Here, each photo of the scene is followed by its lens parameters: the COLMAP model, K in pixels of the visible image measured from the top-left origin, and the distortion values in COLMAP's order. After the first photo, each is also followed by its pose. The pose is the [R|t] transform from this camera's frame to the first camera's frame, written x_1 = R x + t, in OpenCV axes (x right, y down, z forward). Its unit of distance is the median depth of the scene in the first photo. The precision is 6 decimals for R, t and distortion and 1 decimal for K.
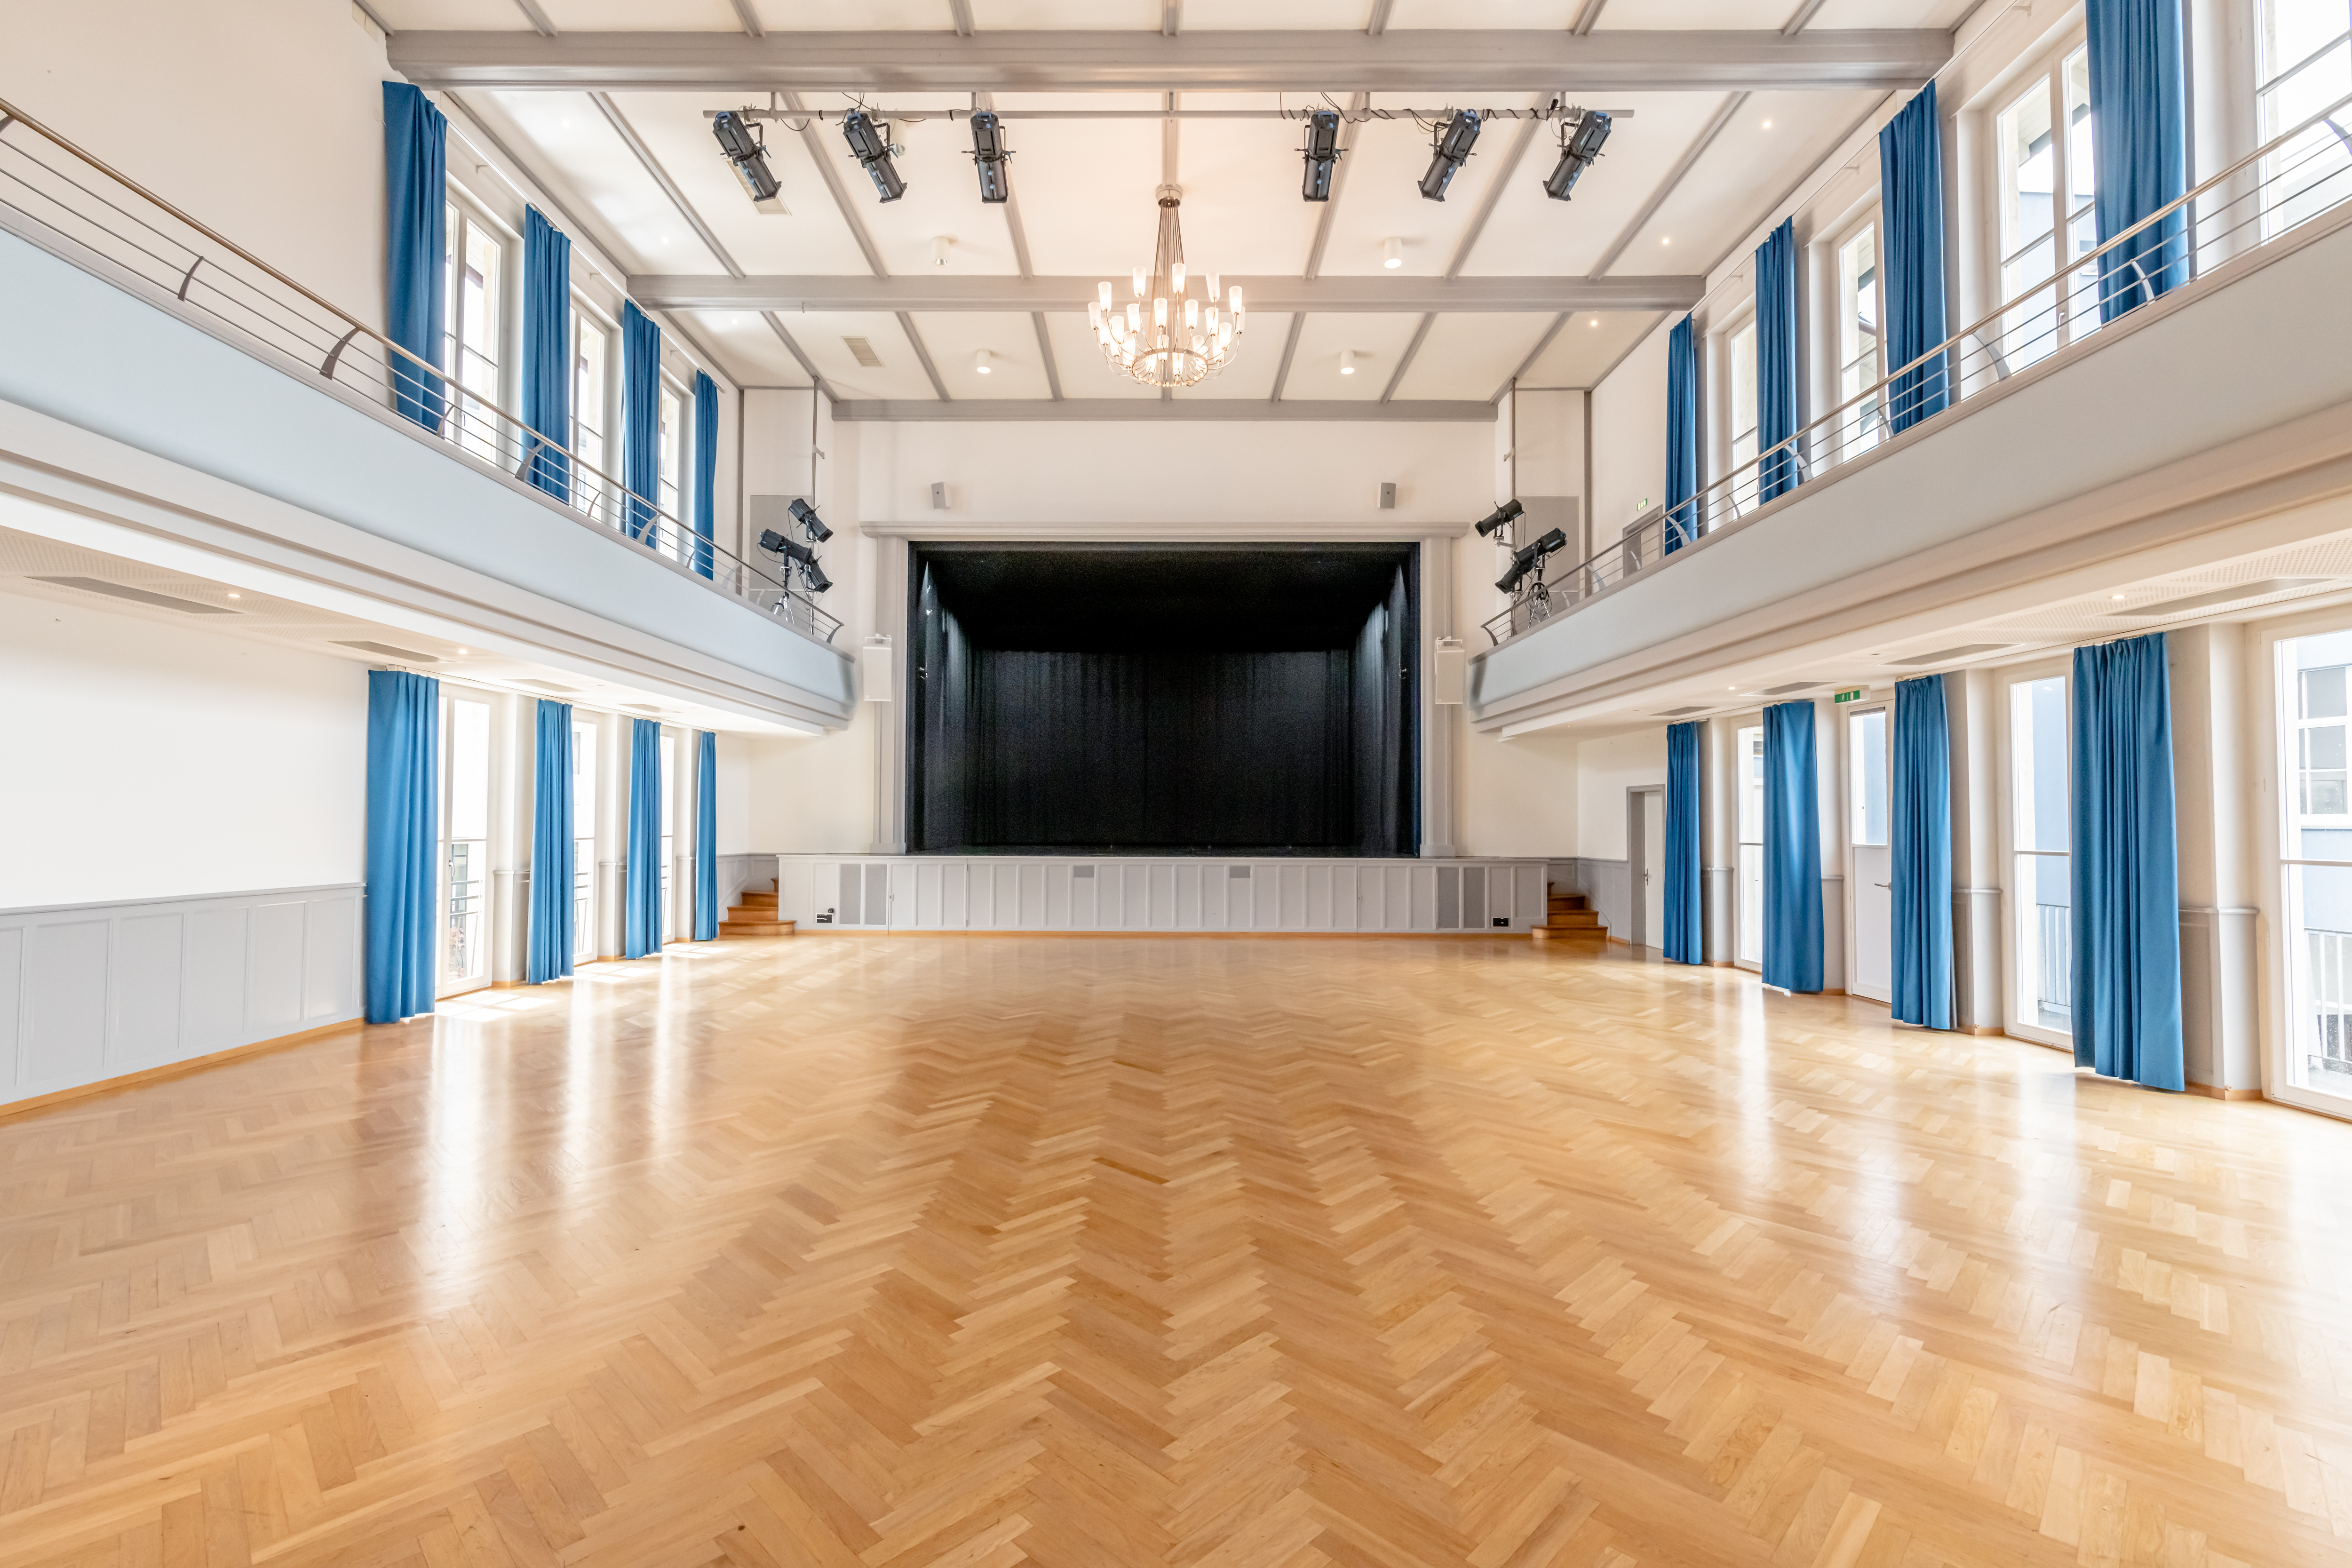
lens RADIAL K [[1014.5, 0, 1157.8], [0, 1014.5, 779.8], [0, 0, 1]] dist [-0.002559, 0.001667]
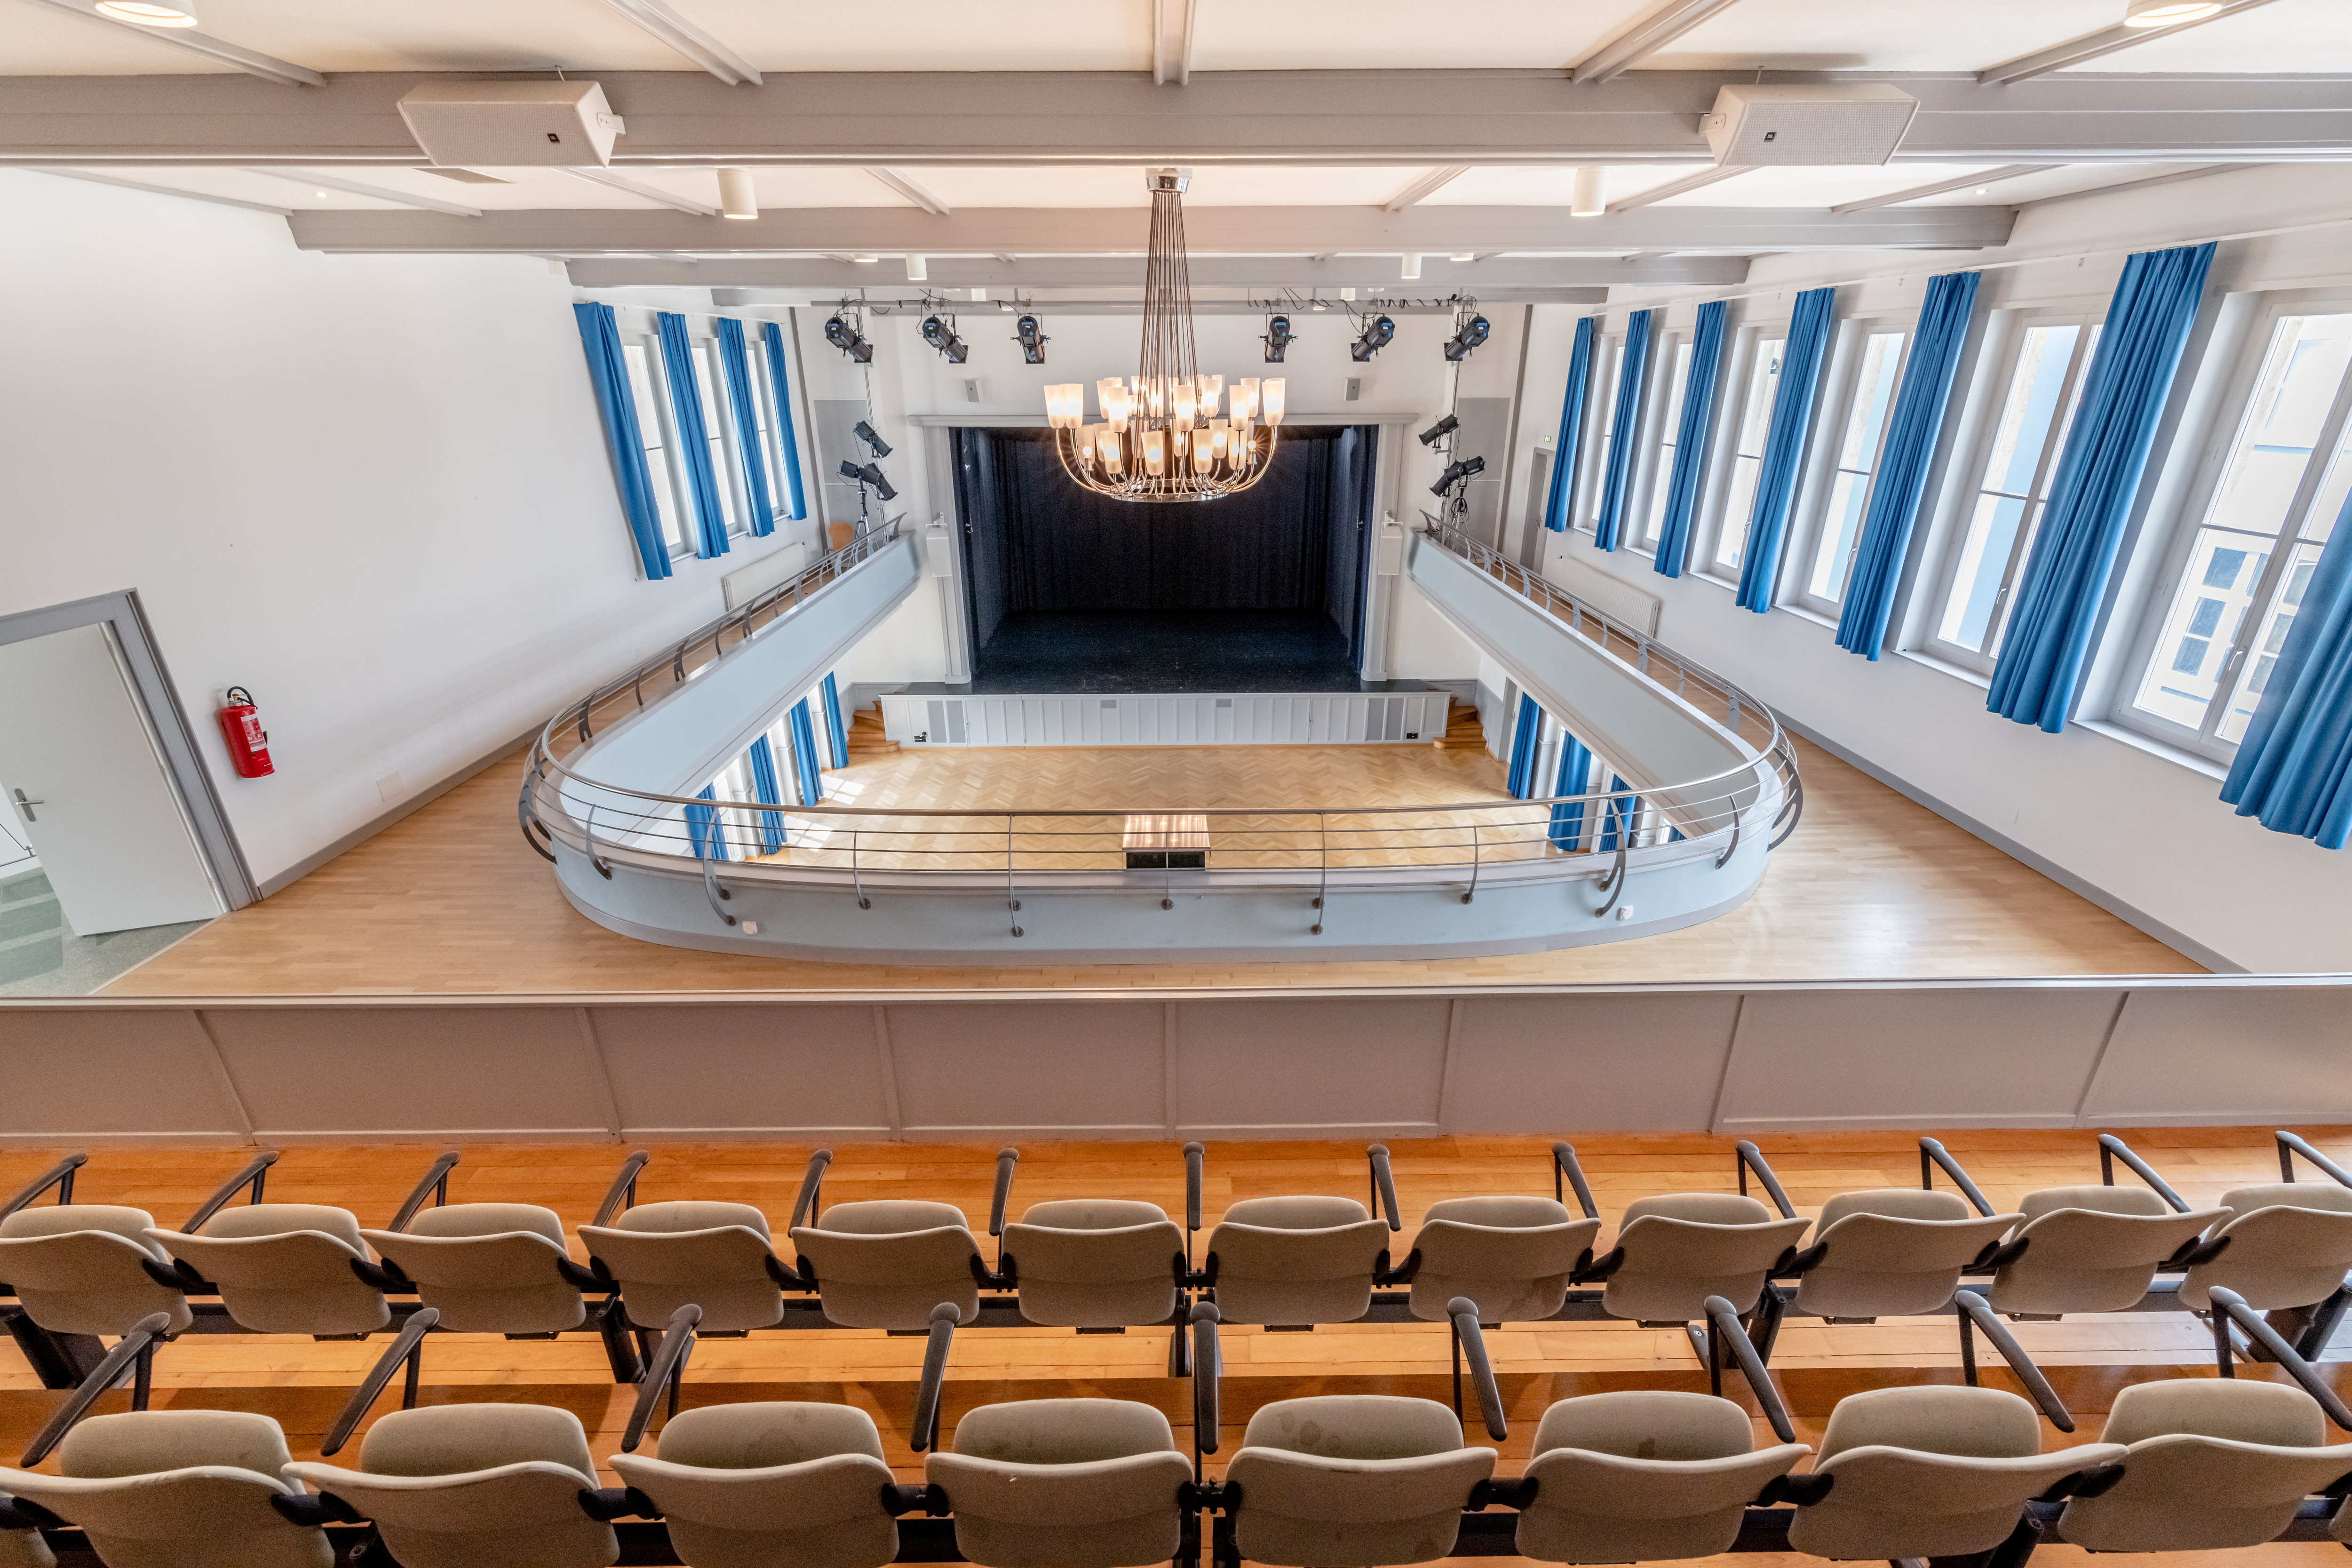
lens RADIAL K [[1014.5, 0, 1170.4], [0, 1014.5, 789.8], [0, 0, 1]] dist [-0.002559, 0.001667]
pose [[0.999885, -0.014518, 0.004296, 0.002428], [0.011367, 0.907250, 0.420437, -0.377305], [-0.010001, -0.420340, 0.907311, -0.279342]]
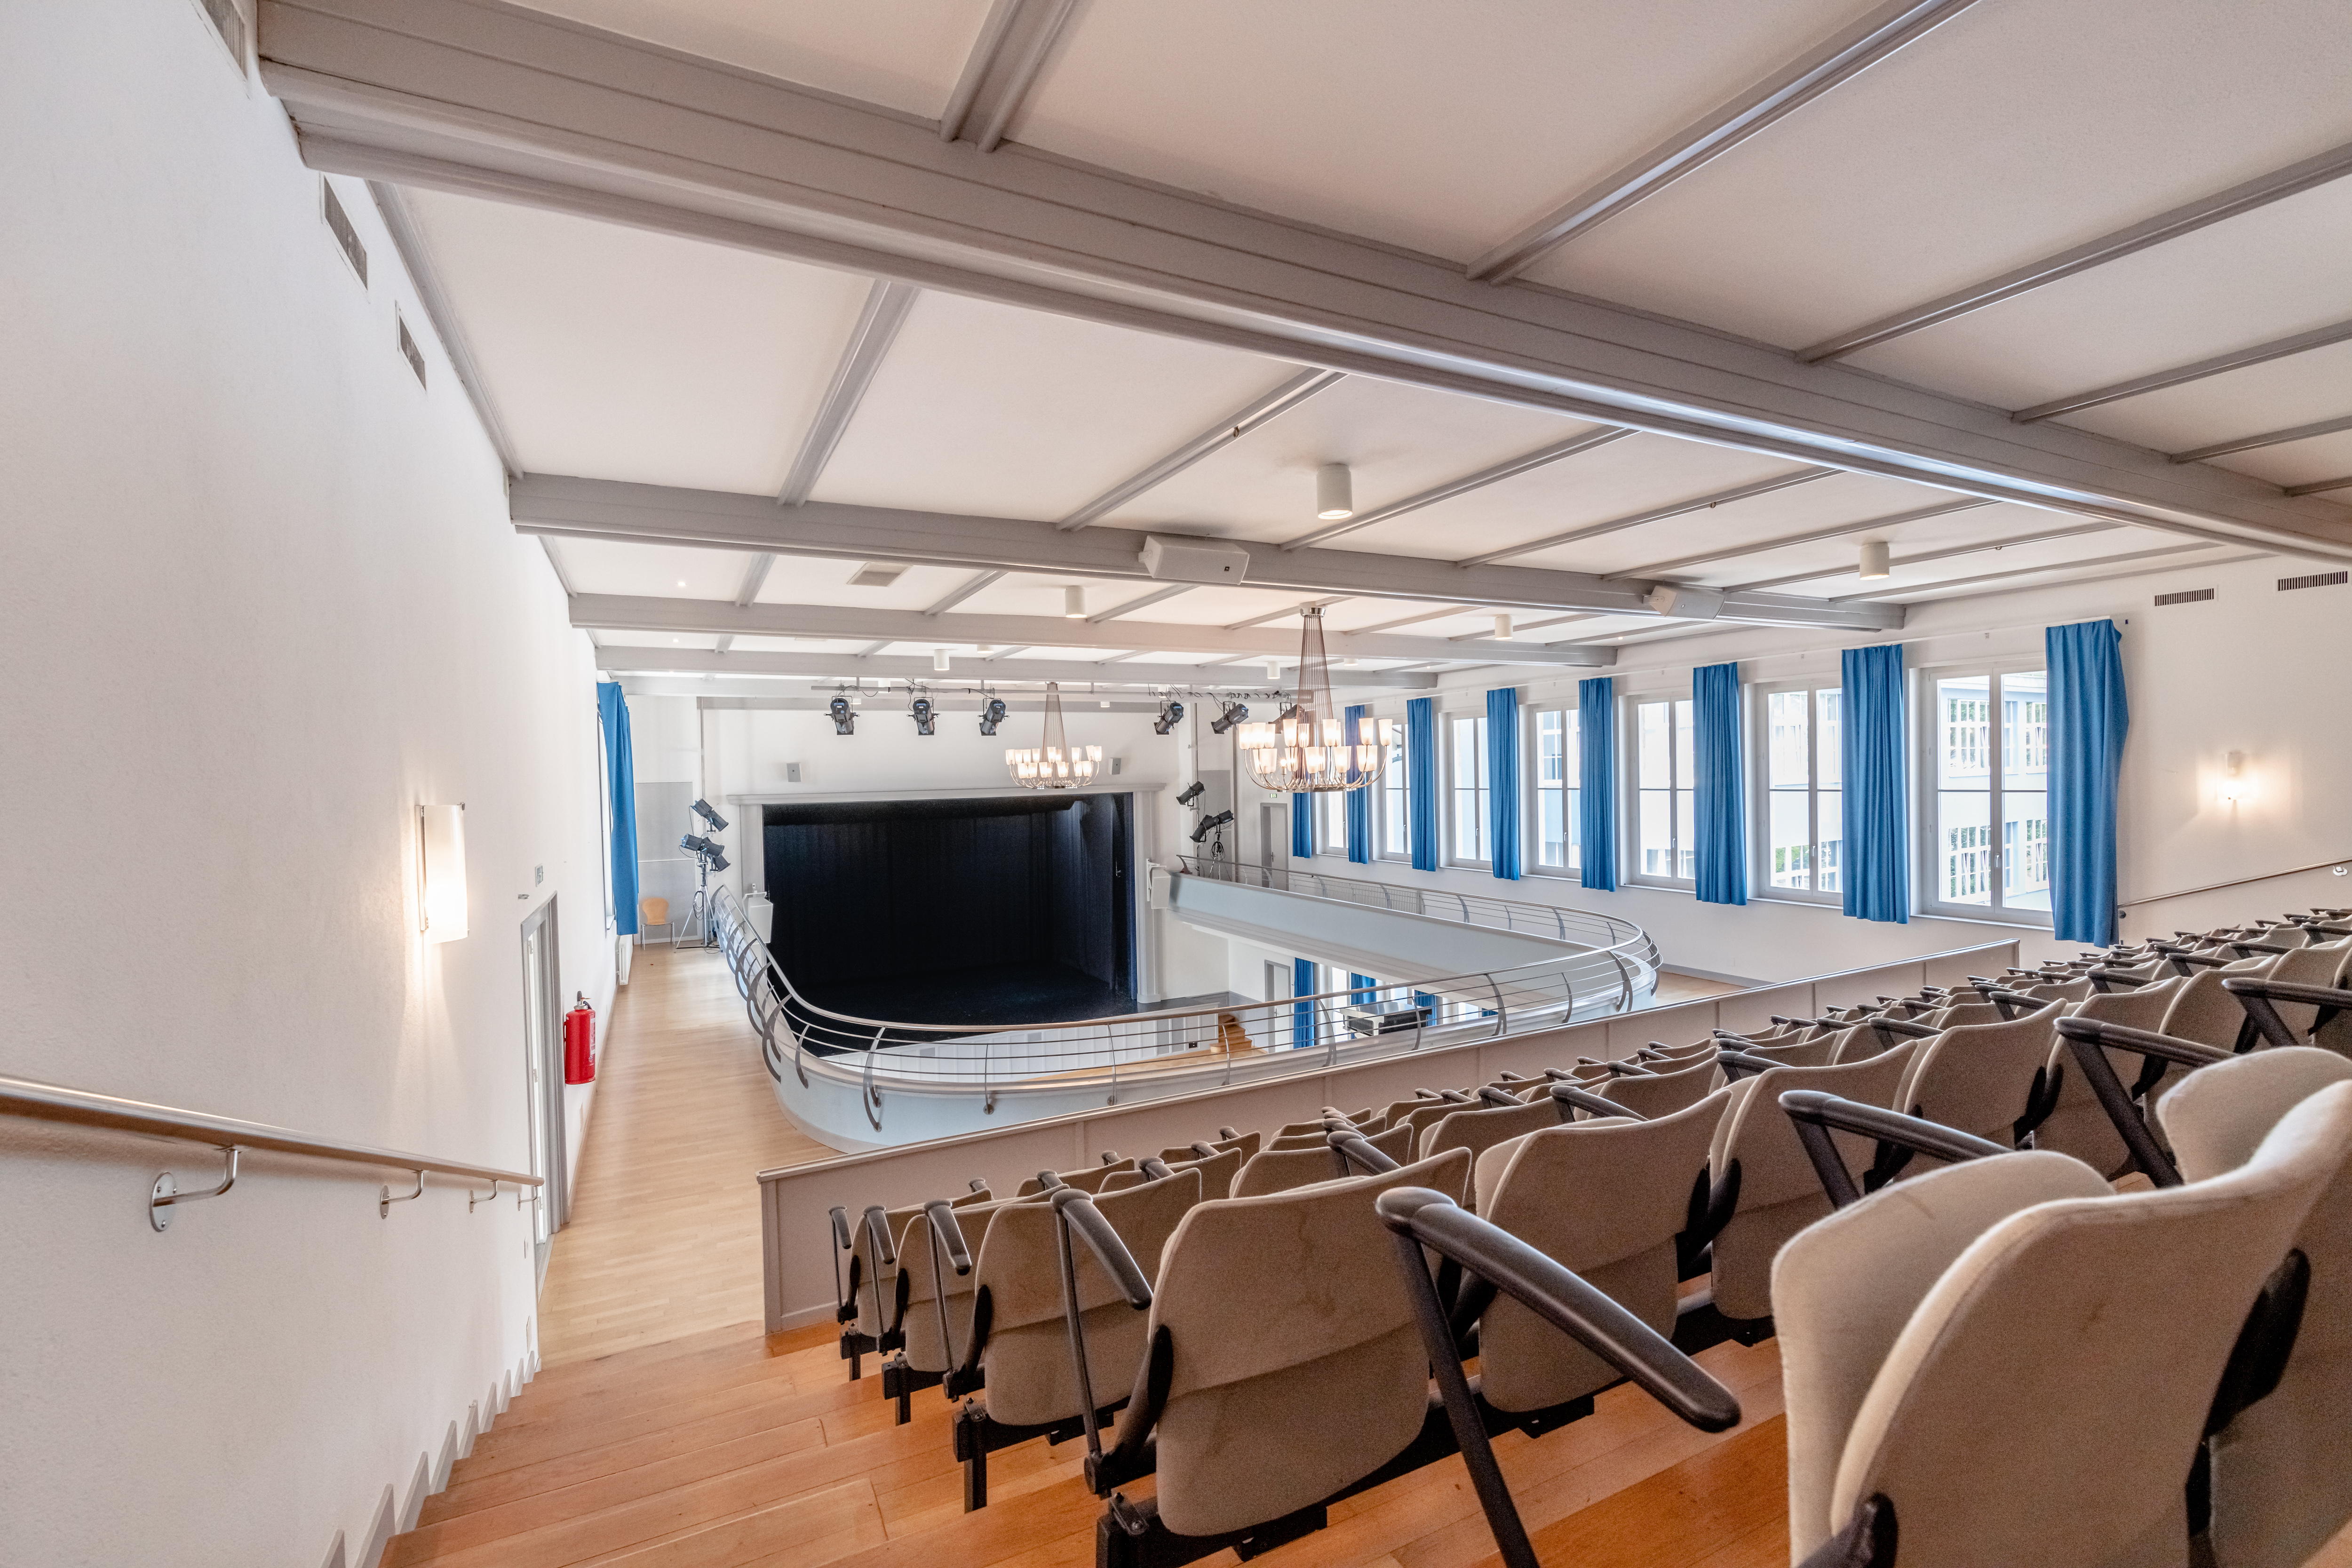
lens RADIAL K [[1014.5, 0, 1163.9], [0, 1014.5, 795.2], [0, 0, 1]] dist [-0.002559, 0.001667]
pose [[0.894476, -0.038406, 0.445463, -0.393940], [0.012587, 0.998072, 0.060776, -0.346567], [-0.446939, -0.048756, 0.893235, -0.377656]]
